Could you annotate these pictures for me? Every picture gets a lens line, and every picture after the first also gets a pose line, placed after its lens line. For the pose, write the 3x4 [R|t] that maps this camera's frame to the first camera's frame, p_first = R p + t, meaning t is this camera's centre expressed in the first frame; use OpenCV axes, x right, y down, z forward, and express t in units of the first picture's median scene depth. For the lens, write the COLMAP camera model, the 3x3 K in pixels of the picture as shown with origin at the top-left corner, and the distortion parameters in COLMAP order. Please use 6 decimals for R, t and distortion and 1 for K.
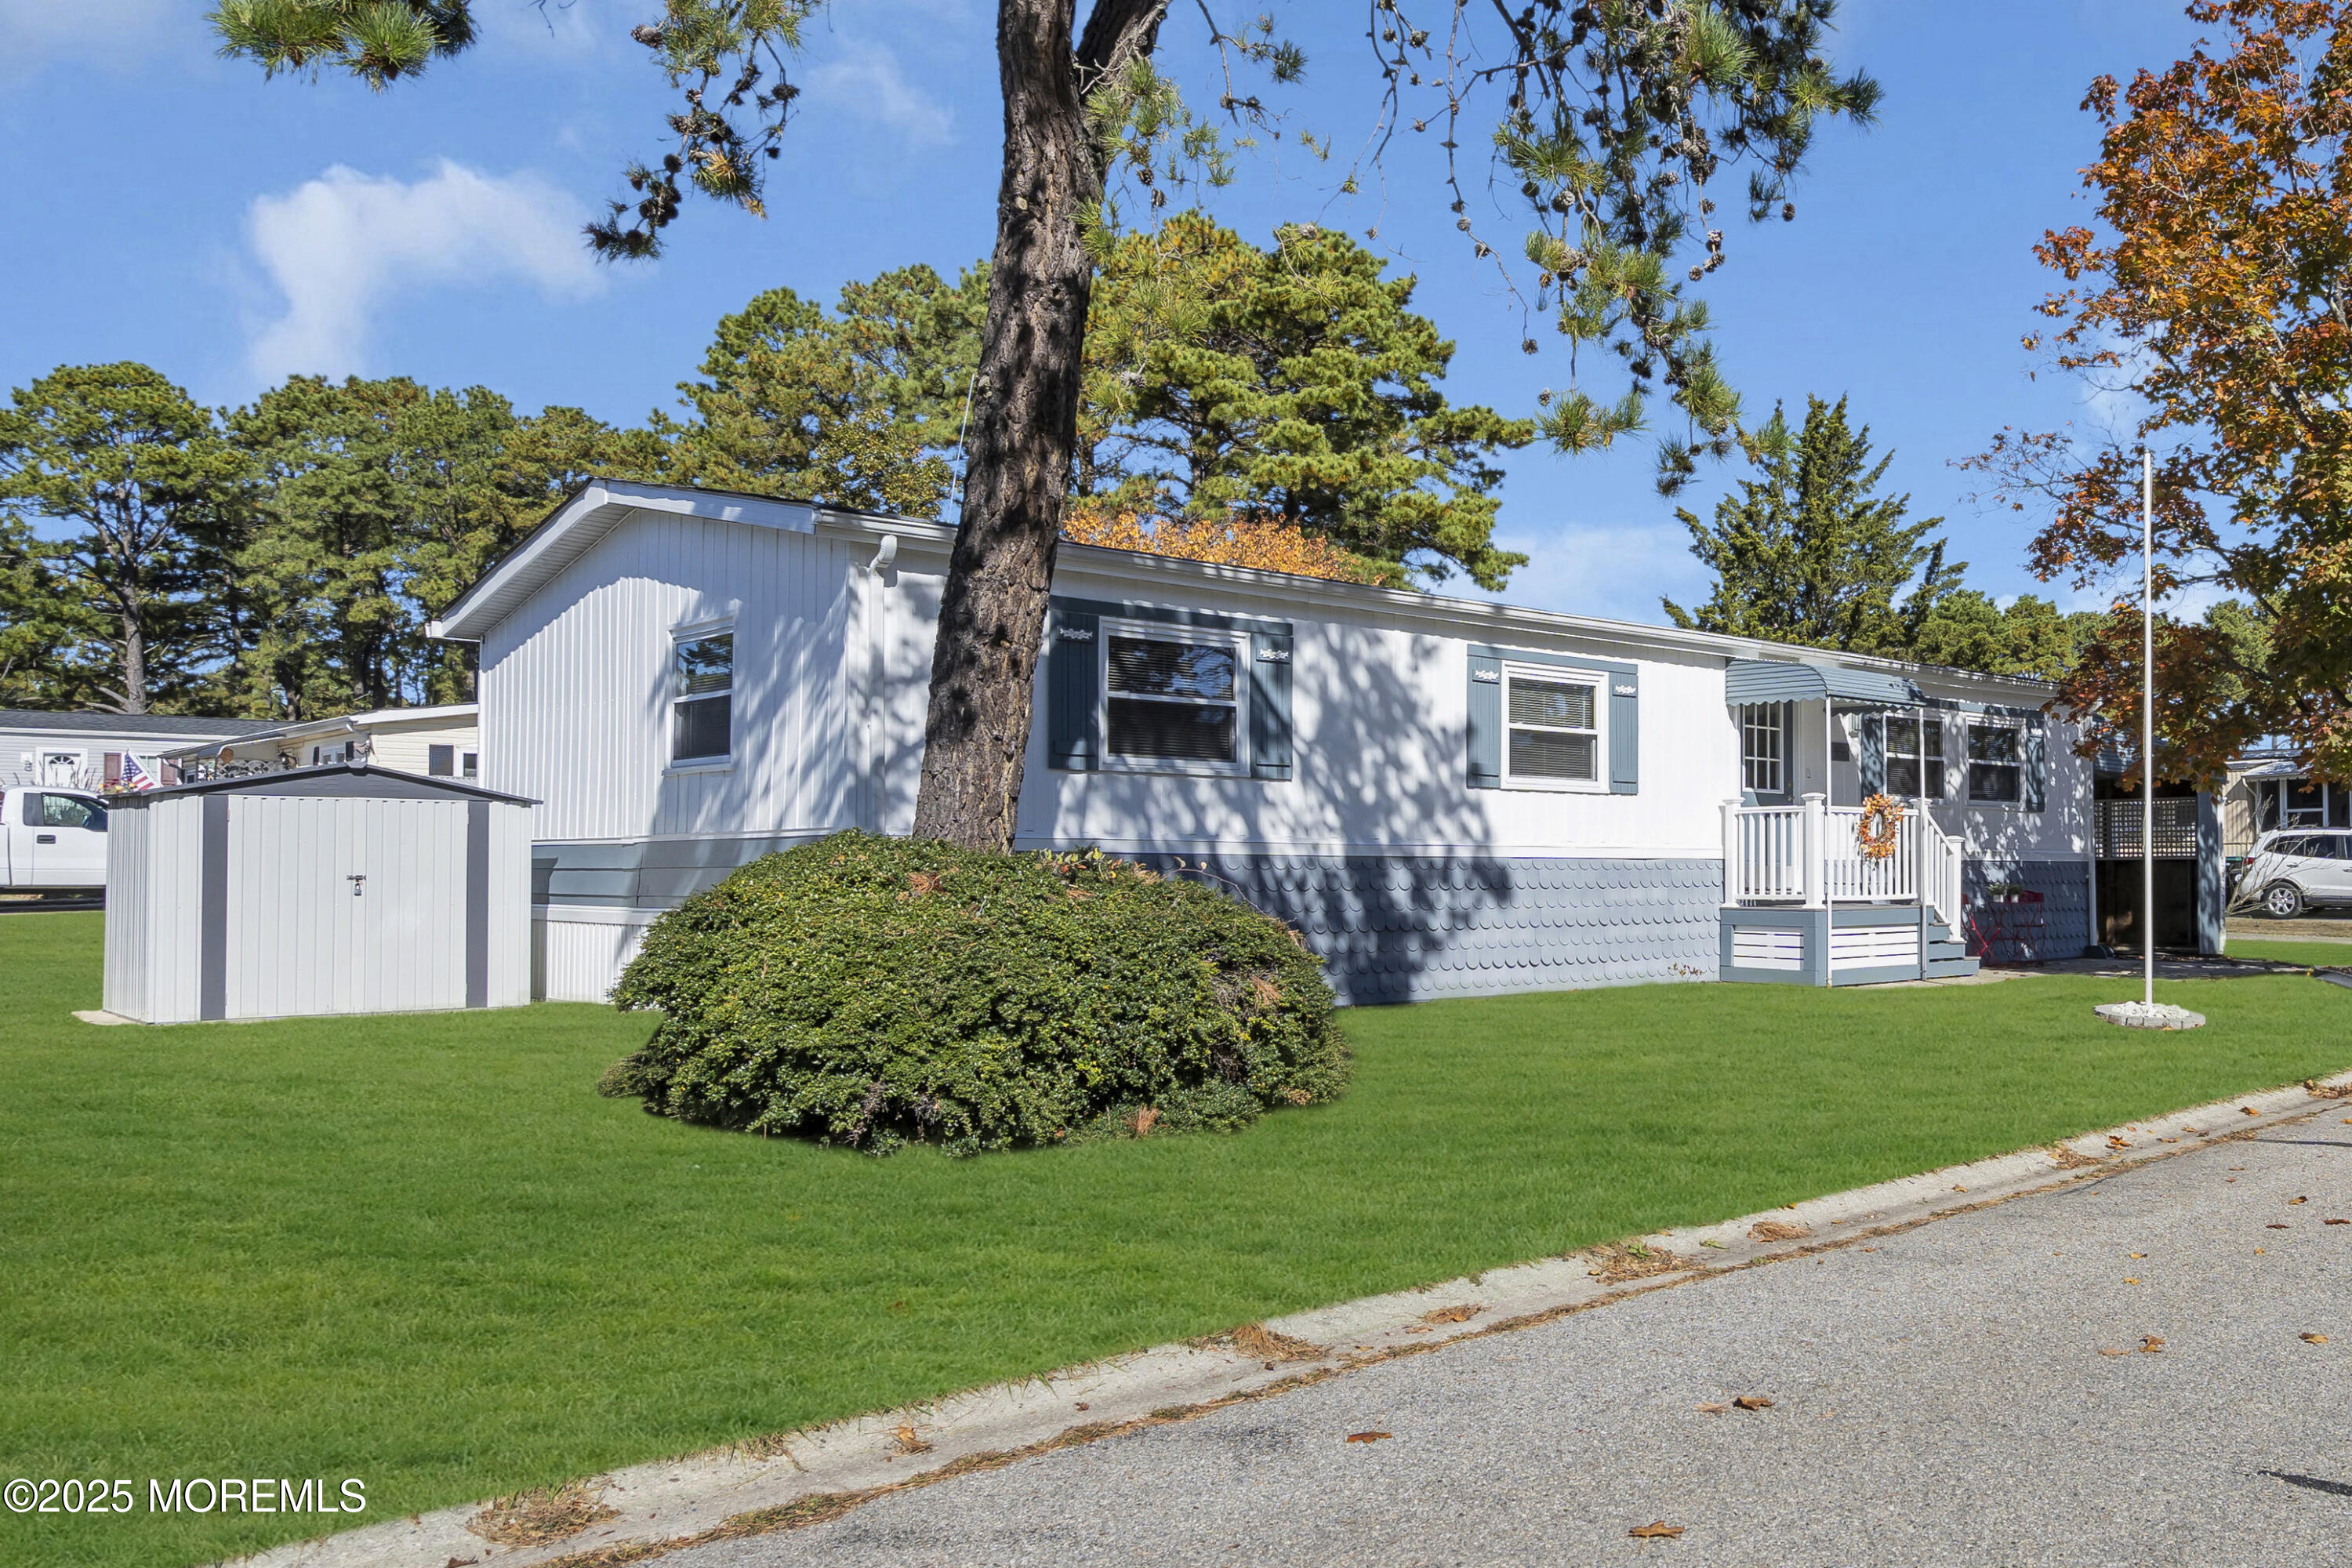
lens RADIAL K [[1069.5, 0, 1177.0], [0, 1069.5, 773.7], [0, 0, 1]] dist [-0.002343, 0.001647]
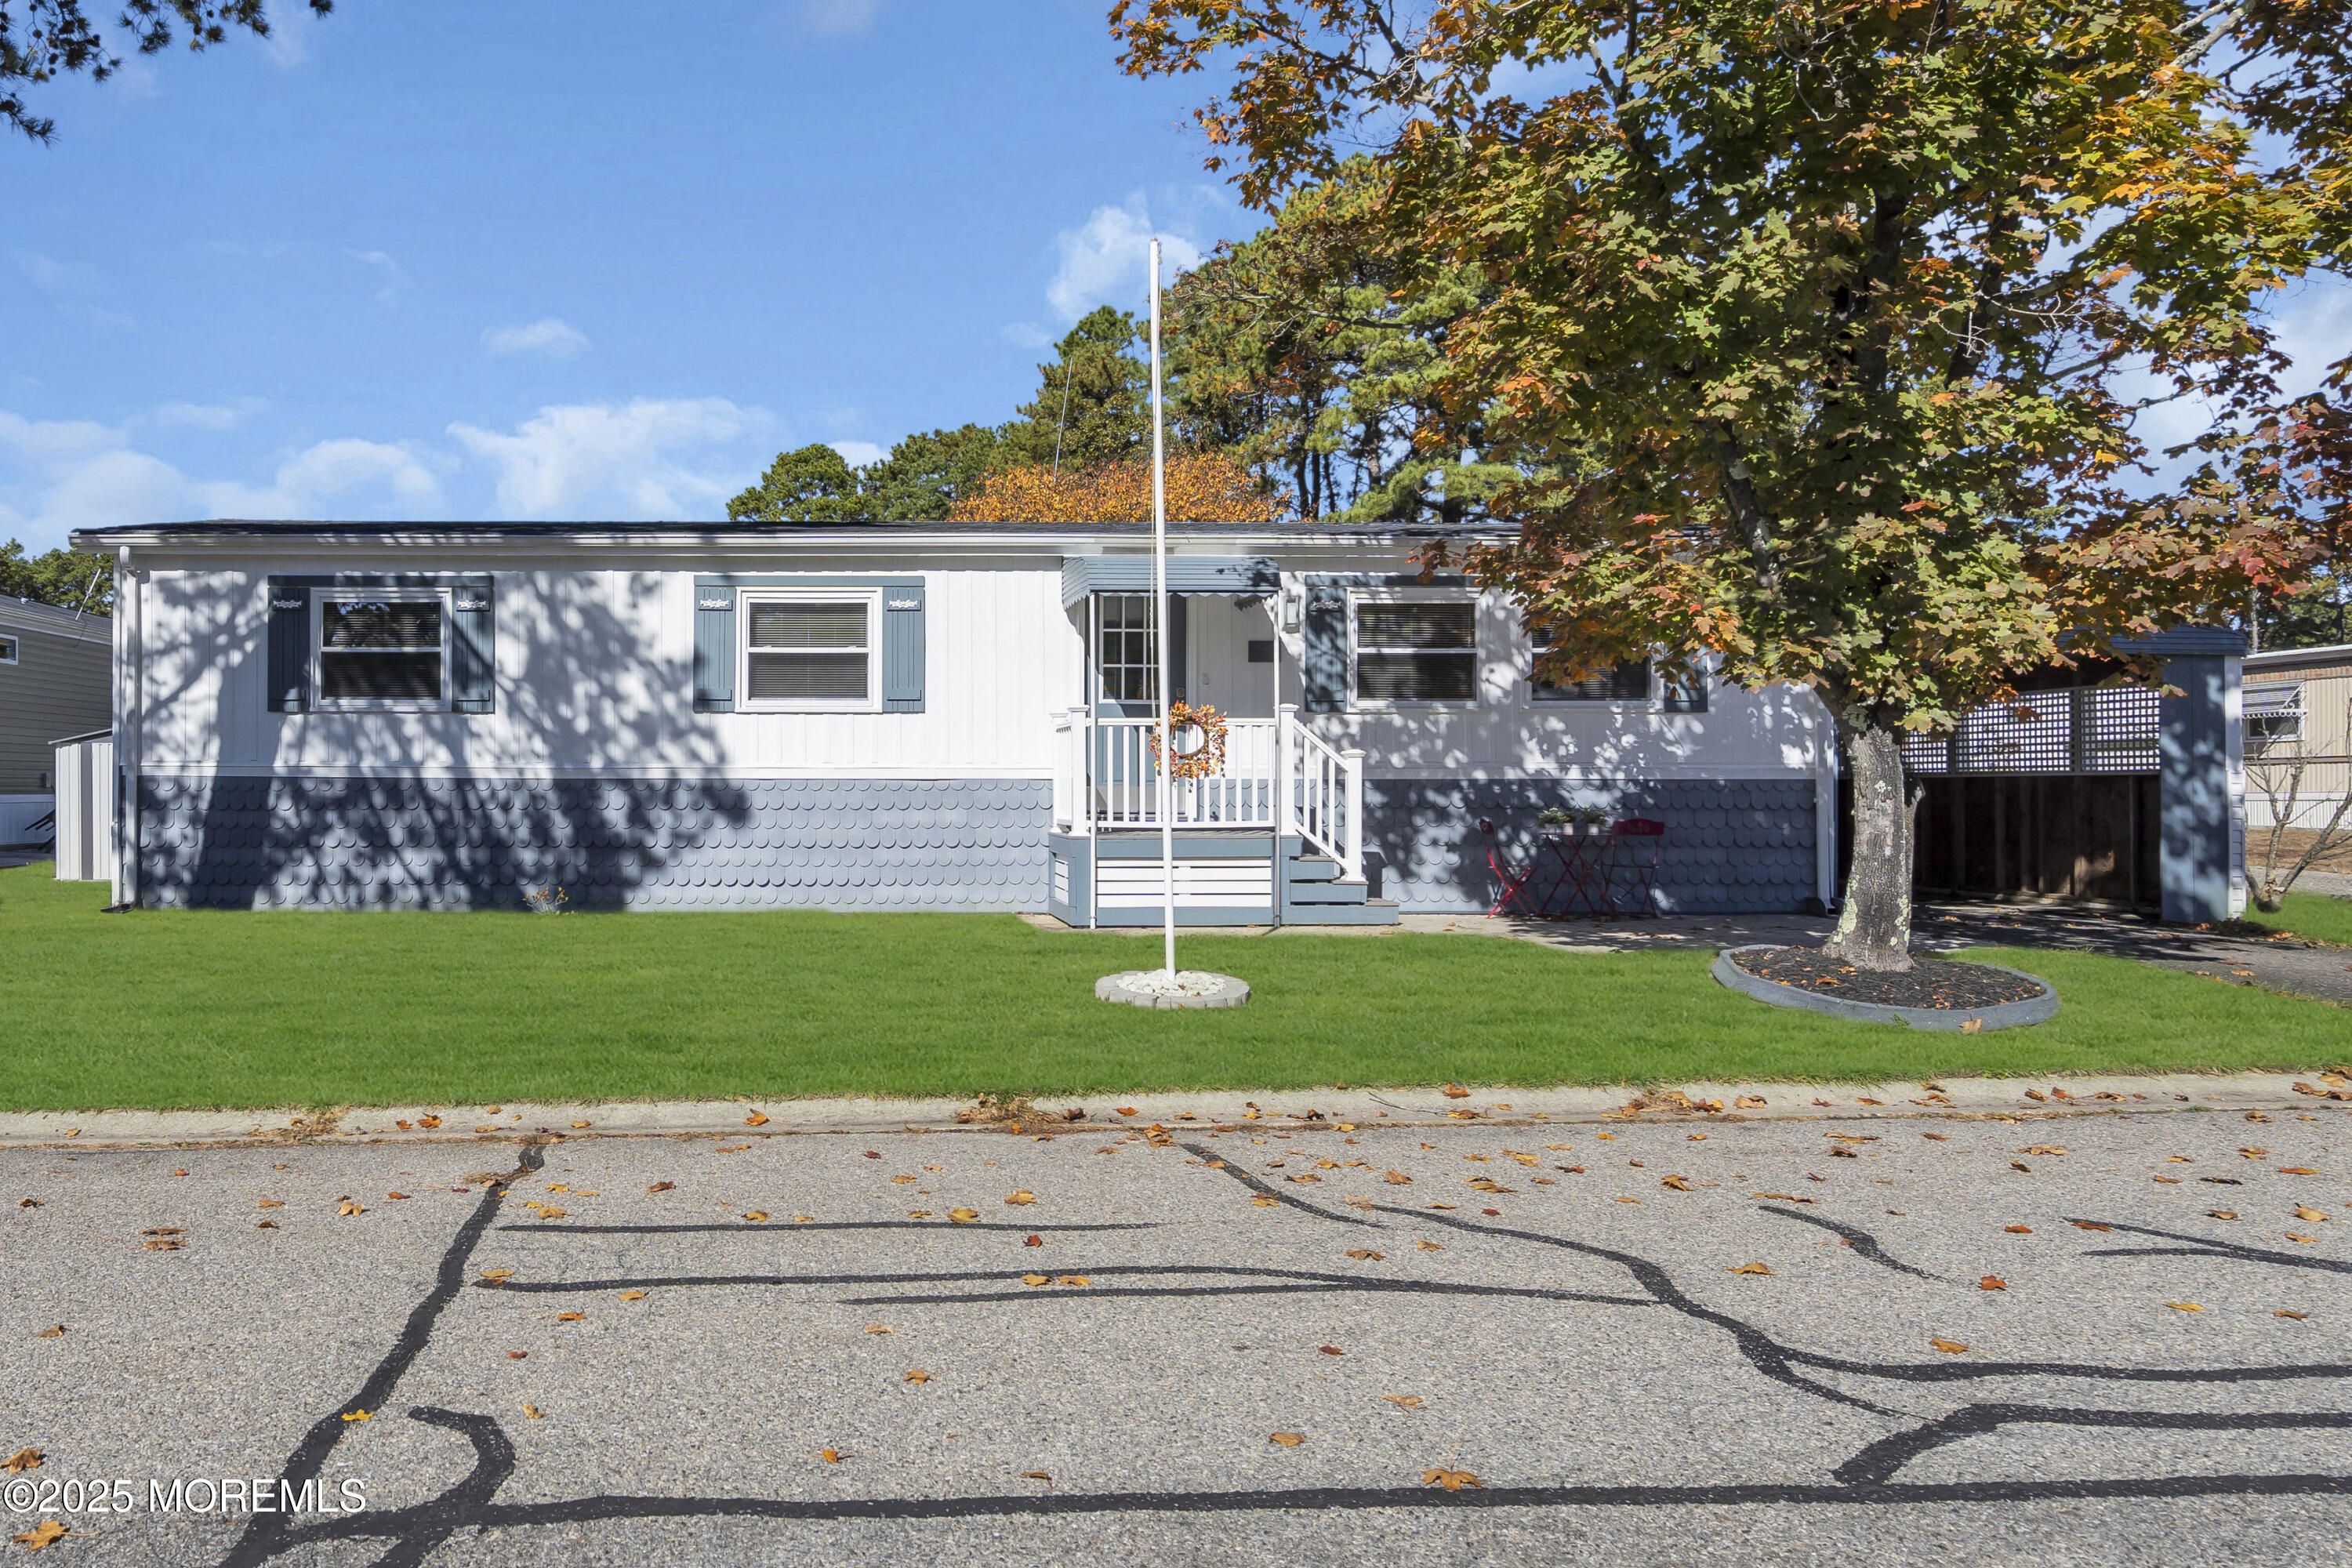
lens RADIAL K [[1069.5, 0, 1177.0], [0, 1069.5, 773.7], [0, 0, 1]] dist [-0.002343, 0.001647]
pose [[0.902568, -0.030055, -0.429496, 1.204649], [0.039927, 0.999105, 0.013991, 0.079634], [0.428691, -0.029776, 0.902960, 0.272940]]
